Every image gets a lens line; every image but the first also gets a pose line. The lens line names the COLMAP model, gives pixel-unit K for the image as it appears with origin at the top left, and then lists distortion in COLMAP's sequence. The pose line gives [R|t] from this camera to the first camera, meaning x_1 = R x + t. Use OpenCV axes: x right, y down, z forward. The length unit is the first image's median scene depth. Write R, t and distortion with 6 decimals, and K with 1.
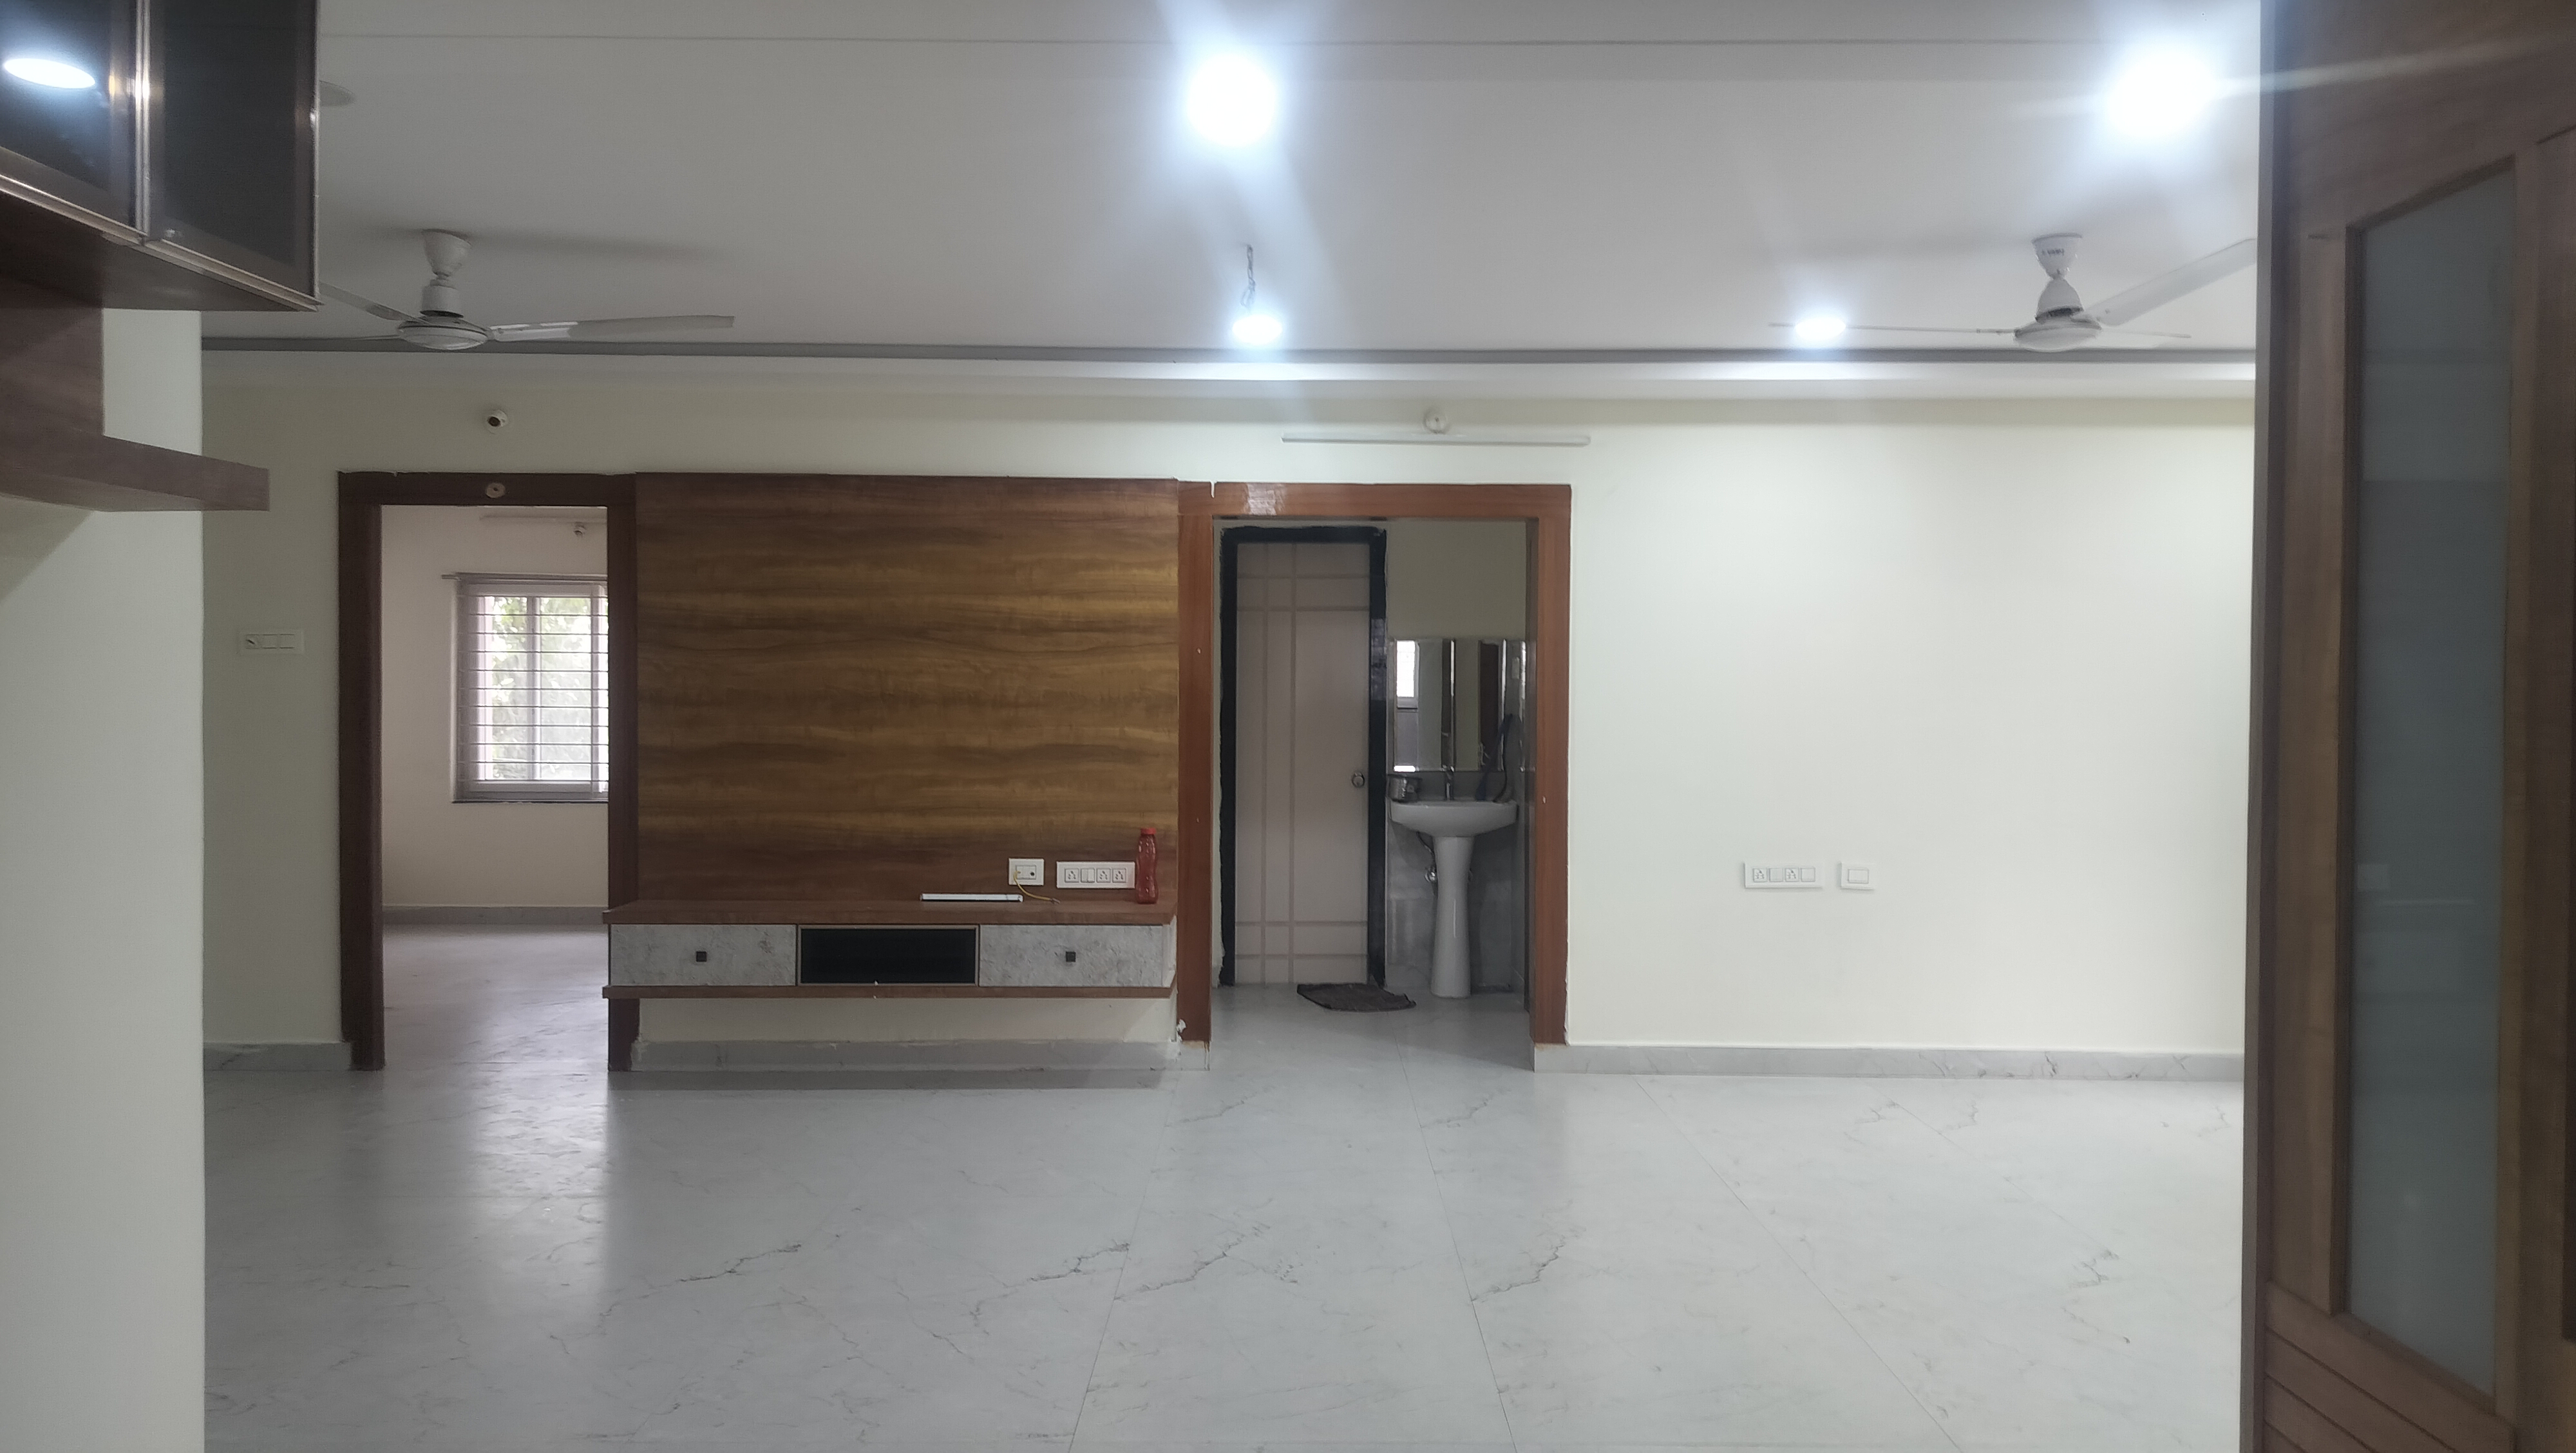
lens RADIAL K [[1902.8, 0, 1313.7], [0, 1902.8, 731.6], [0, 0, 1]] dist [0.074375, -0.107313]
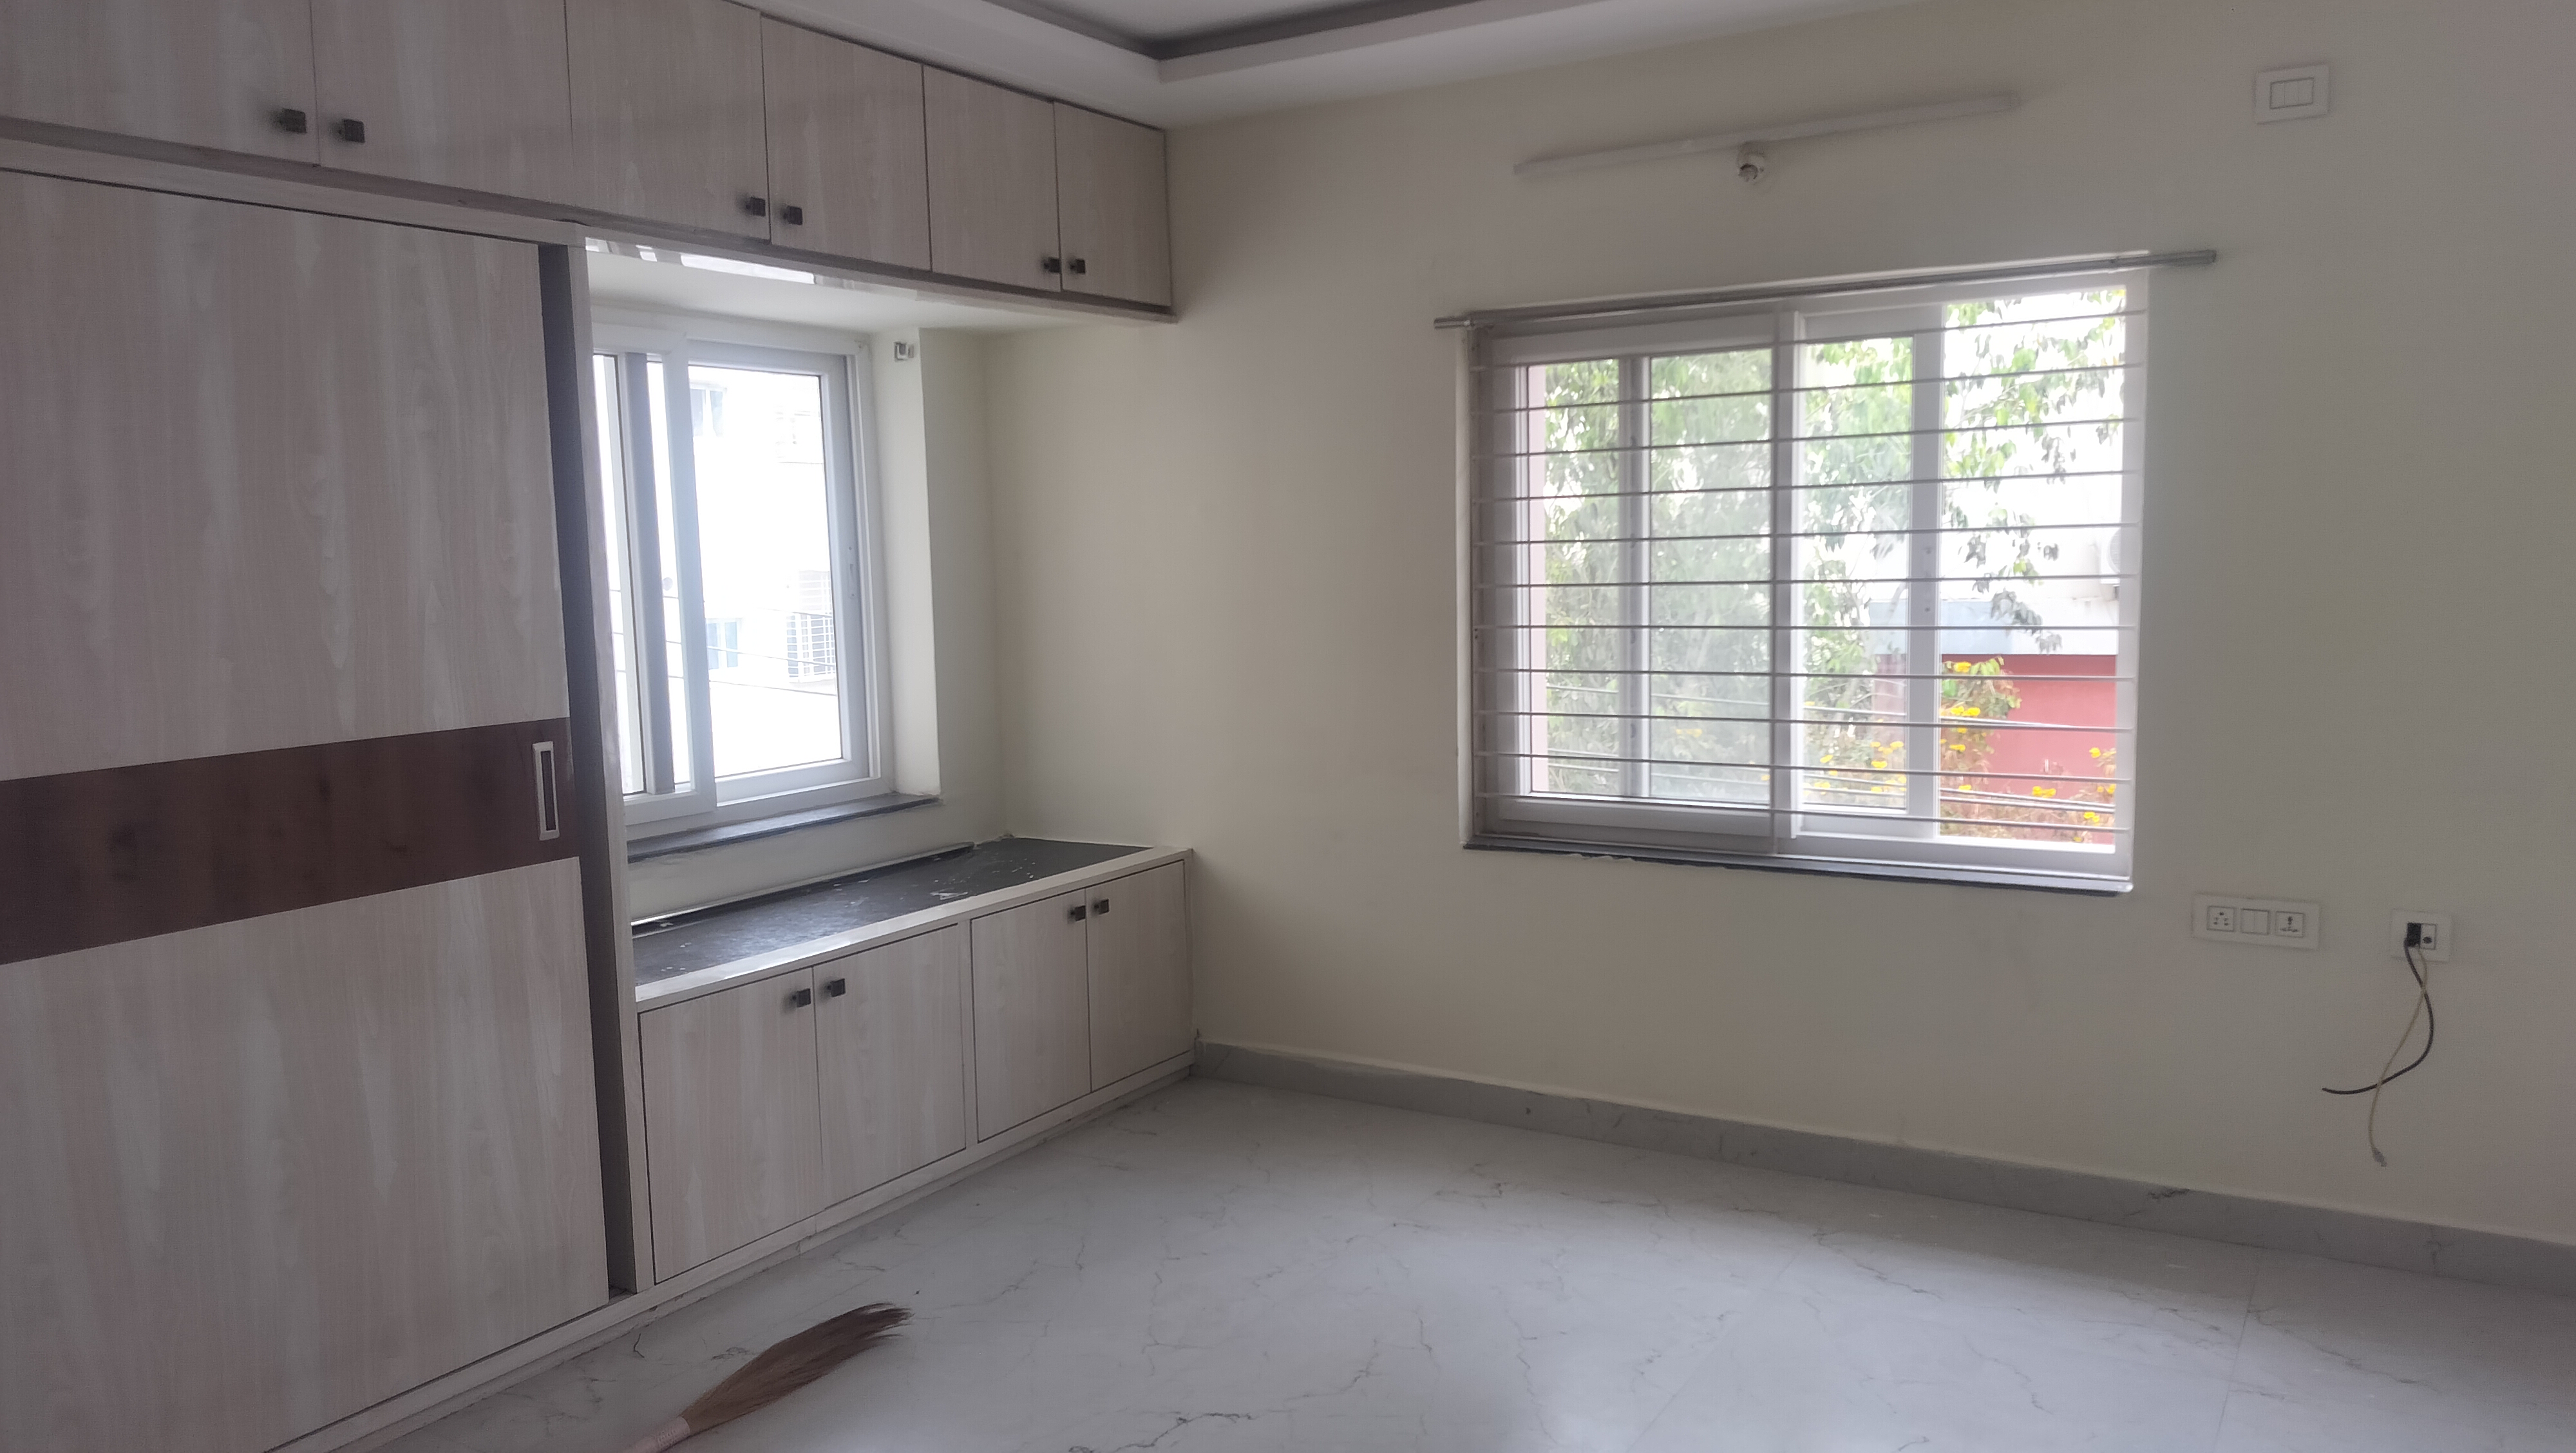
lens RADIAL K [[1902.8, 0, 1296.2], [0, 1902.8, 735.8], [0, 0, 1]] dist [0.074375, -0.107313]
pose [[0.860324, 0.031367, -0.508781, -0.259422], [0.020480, 0.995172, 0.095985, -0.030729], [0.509335, -0.092999, 0.855528, 0.608251]]
